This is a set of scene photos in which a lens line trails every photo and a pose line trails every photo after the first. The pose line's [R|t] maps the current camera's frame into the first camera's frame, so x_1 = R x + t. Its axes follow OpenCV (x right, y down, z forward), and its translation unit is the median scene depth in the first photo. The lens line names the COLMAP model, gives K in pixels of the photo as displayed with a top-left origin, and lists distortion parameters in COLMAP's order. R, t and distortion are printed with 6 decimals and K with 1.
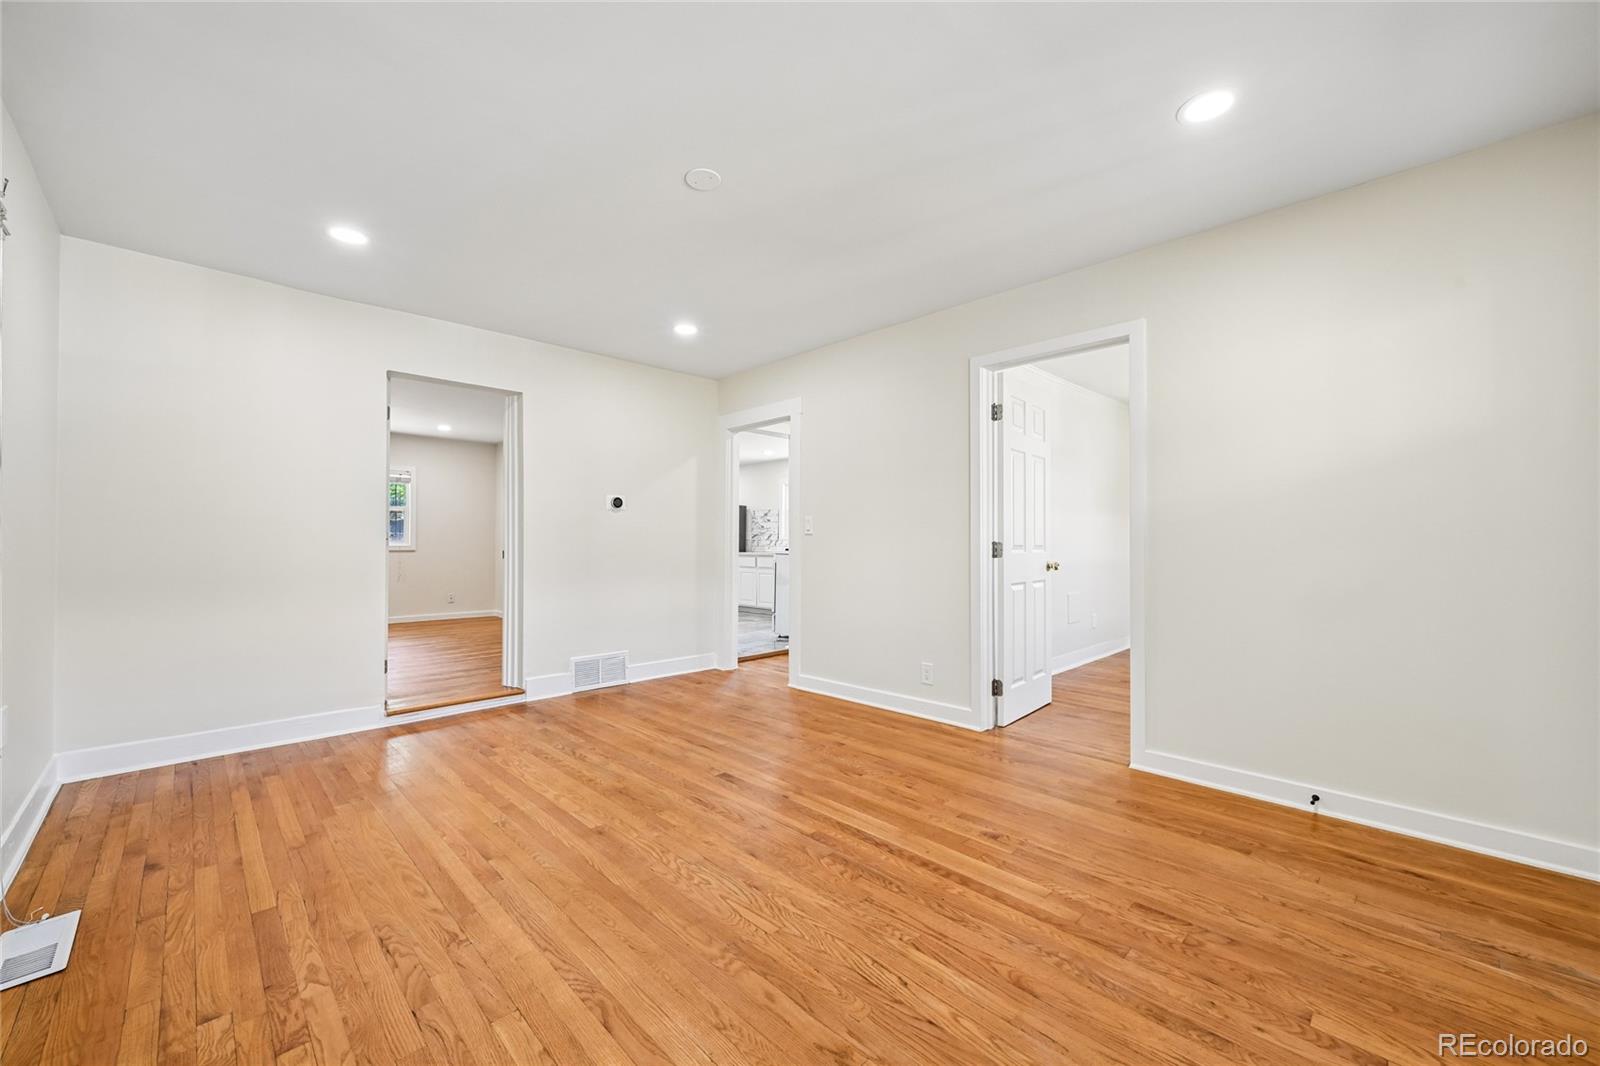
lens RADIAL K [[622.9, 0, 799.0], [0, 622.9, 538.7], [0, 0, 1]] dist [-0.008468, 0.000029]
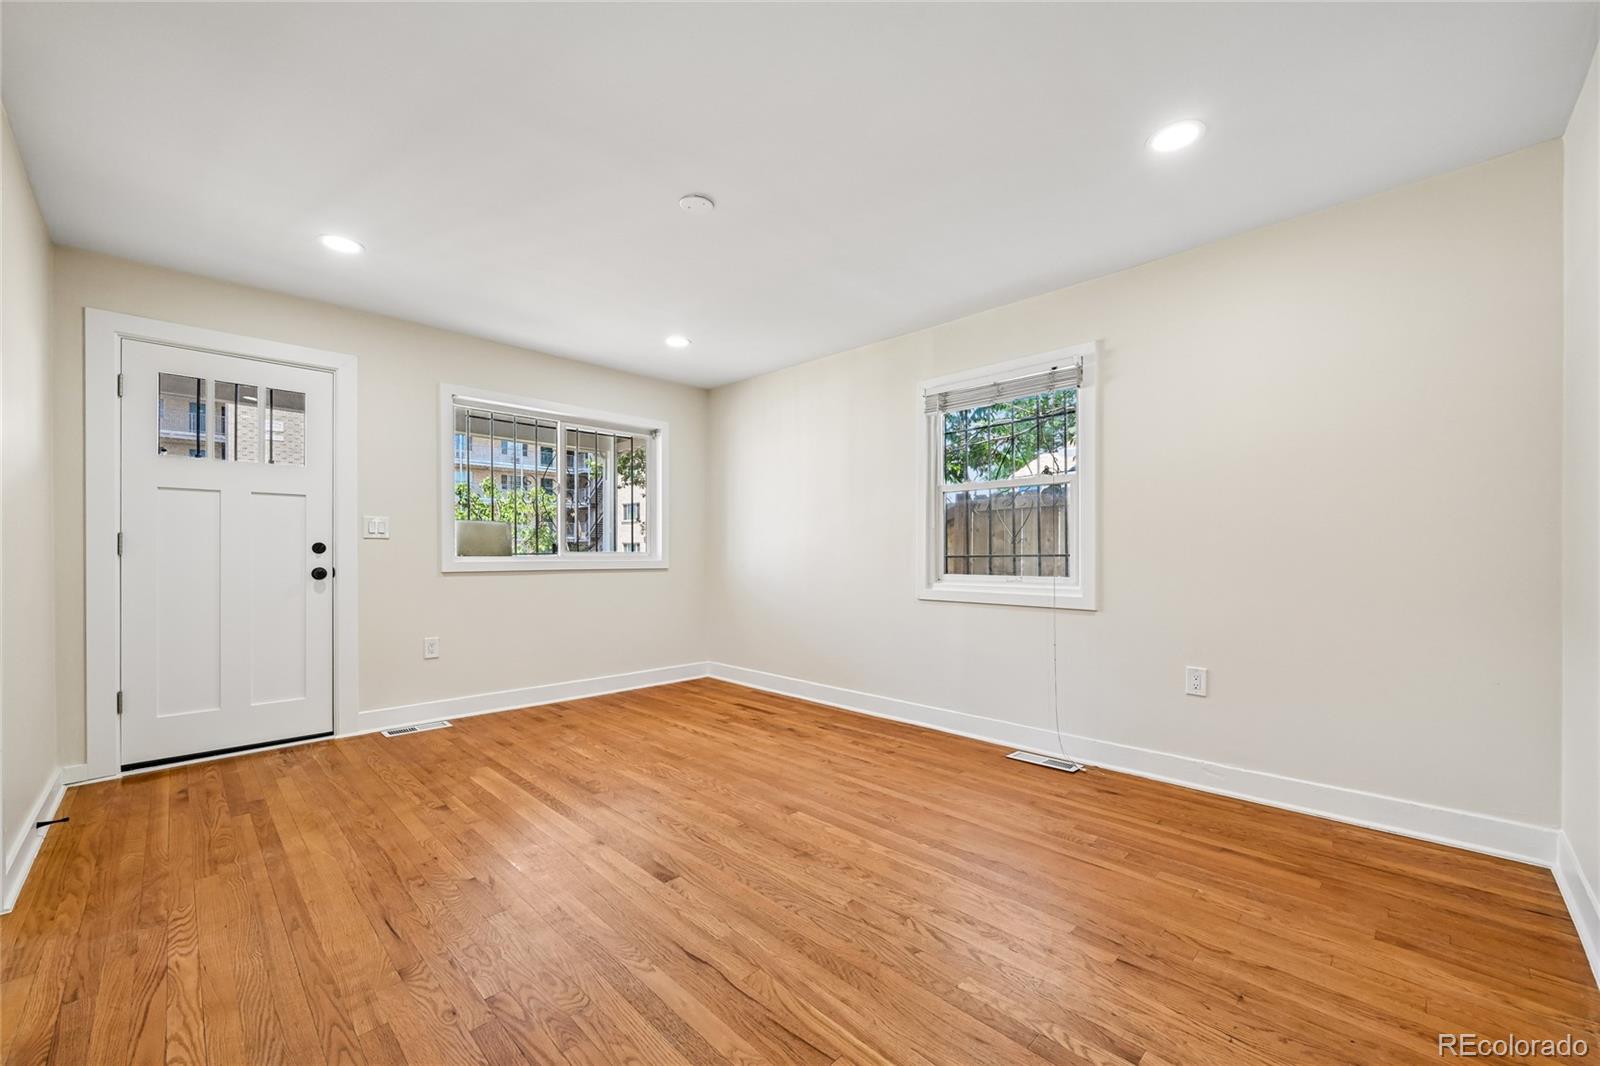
lens RADIAL K [[622.9, 0, 797.5], [0, 622.9, 547.7], [0, 0, 1]] dist [-0.008468, 0.000029]
pose [[-0.999954, 0.001785, -0.009397, -0.345076], [0.001933, 0.999873, -0.015818, 0.021400], [0.009368, -0.015835, -0.999831, 2.249216]]
